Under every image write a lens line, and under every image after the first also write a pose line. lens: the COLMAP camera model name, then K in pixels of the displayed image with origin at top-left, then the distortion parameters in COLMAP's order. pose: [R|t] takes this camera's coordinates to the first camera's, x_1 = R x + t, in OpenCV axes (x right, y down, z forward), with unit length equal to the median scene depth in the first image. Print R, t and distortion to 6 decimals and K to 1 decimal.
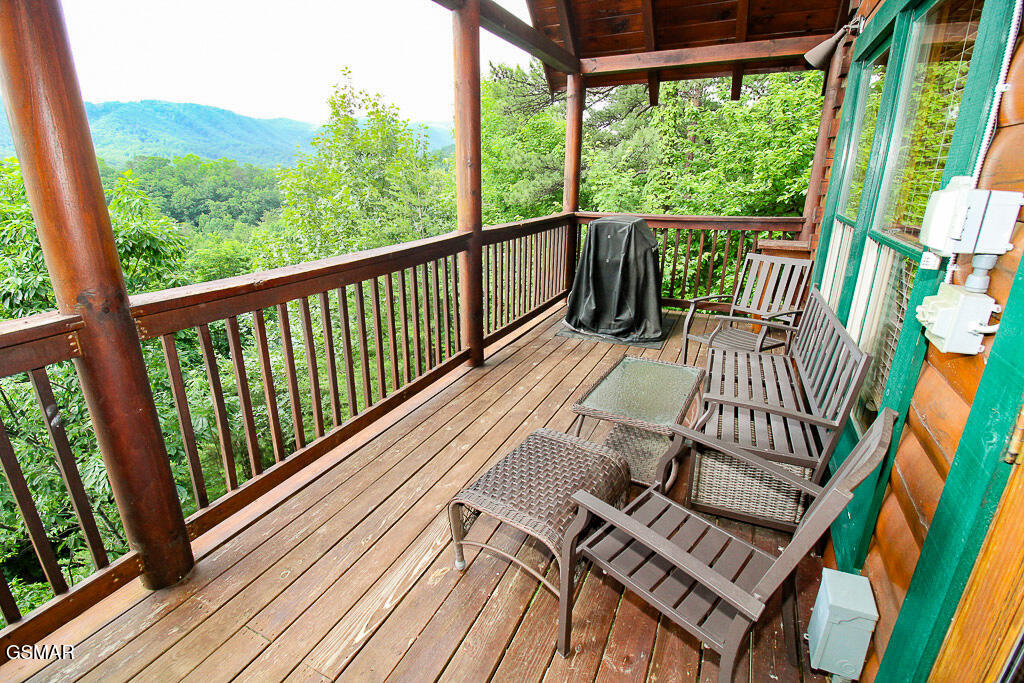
lens RADIAL K [[482.1, 0, 509.8], [0, 482.1, 334.7], [0, 0, 1]] dist [0.000529, -0.013052]
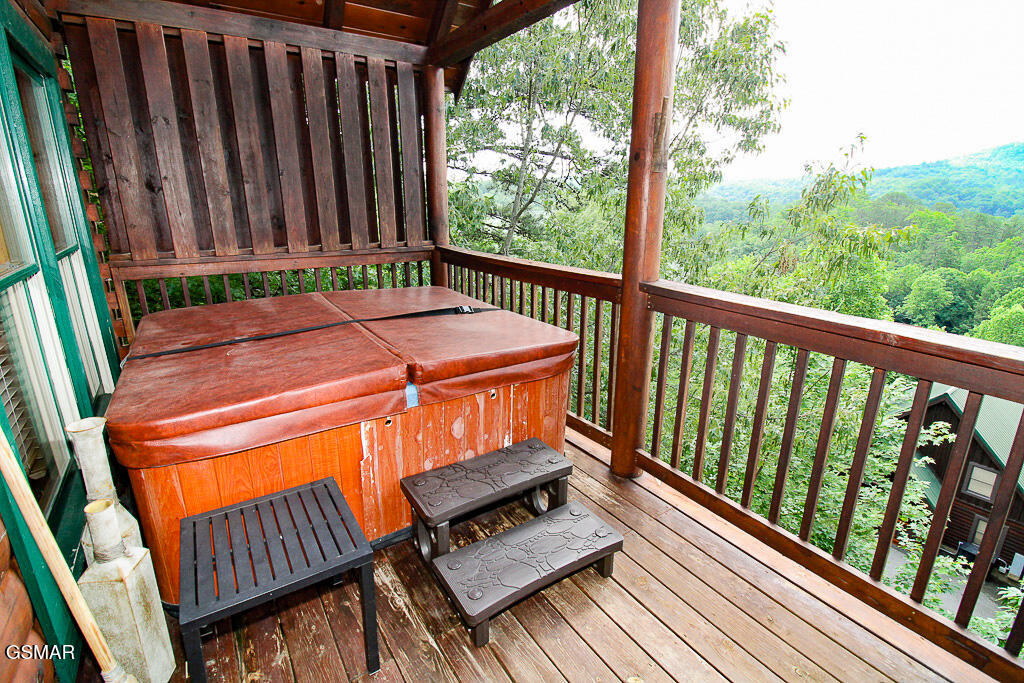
lens RADIAL K [[482.1, 0, 509.8], [0, 482.1, 334.7], [0, 0, 1]] dist [0.000529, -0.013052]
pose [[-0.534805, 0.225707, -0.814273, 0.524181], [-0.265844, 0.869783, 0.415697, -0.343943], [0.802066, 0.438786, -0.405162, 1.047310]]
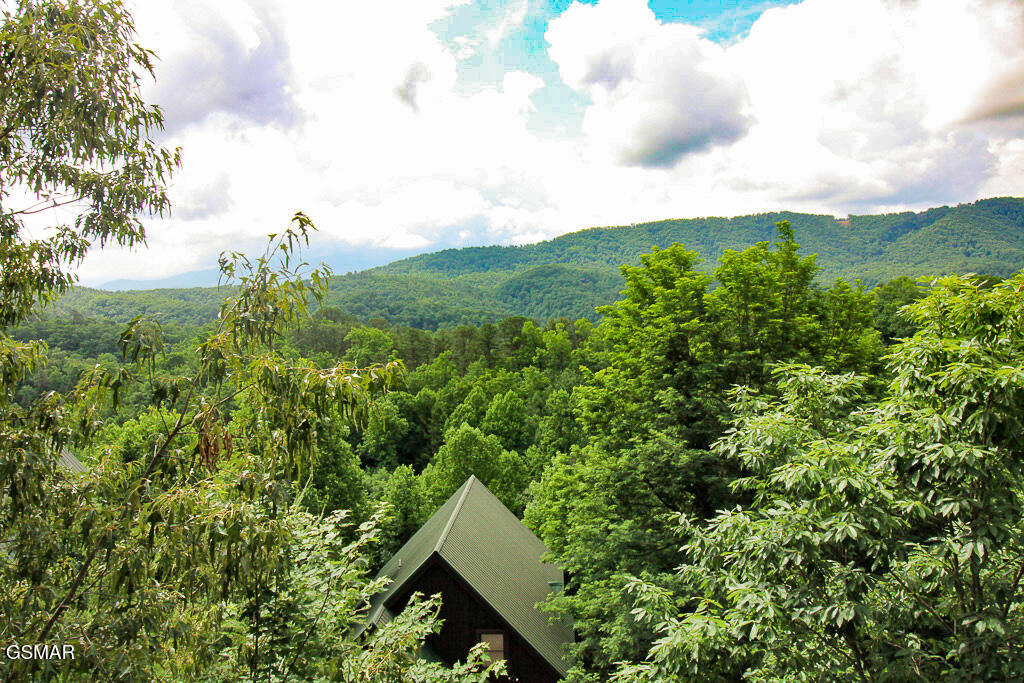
lens RADIAL K [[739.8, 0, 512.2], [0, 739.8, 316.7], [0, 0, 1]] dist [-0.002797, -0.001883]
pose [[0.330860, -0.004176, -0.943671, 0.291293], [-0.278894, 0.954889, -0.102009, -0.346904], [0.901526, 0.296935, 0.314770, 1.039418]]
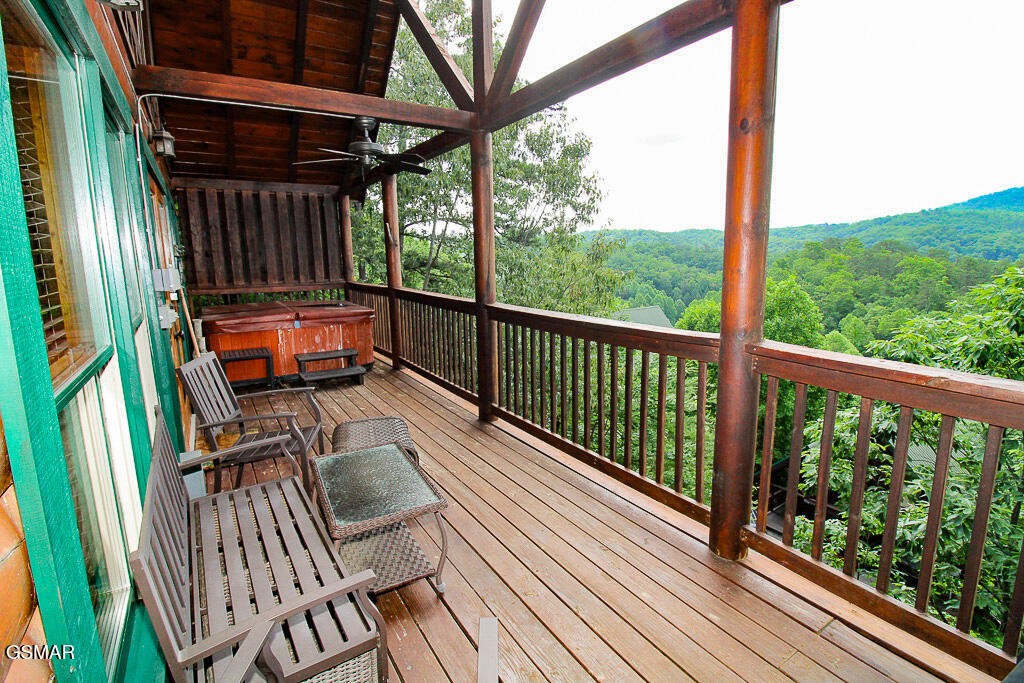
lens RADIAL K [[482.1, 0, 509.8], [0, 482.1, 334.7], [0, 0, 1]] dist [0.000529, -0.013052]
pose [[-0.550626, 0.144662, -0.822122, 0.730932], [-0.245401, 0.913297, 0.325066, -0.470654], [0.797865, 0.380739, -0.467384, 1.429910]]
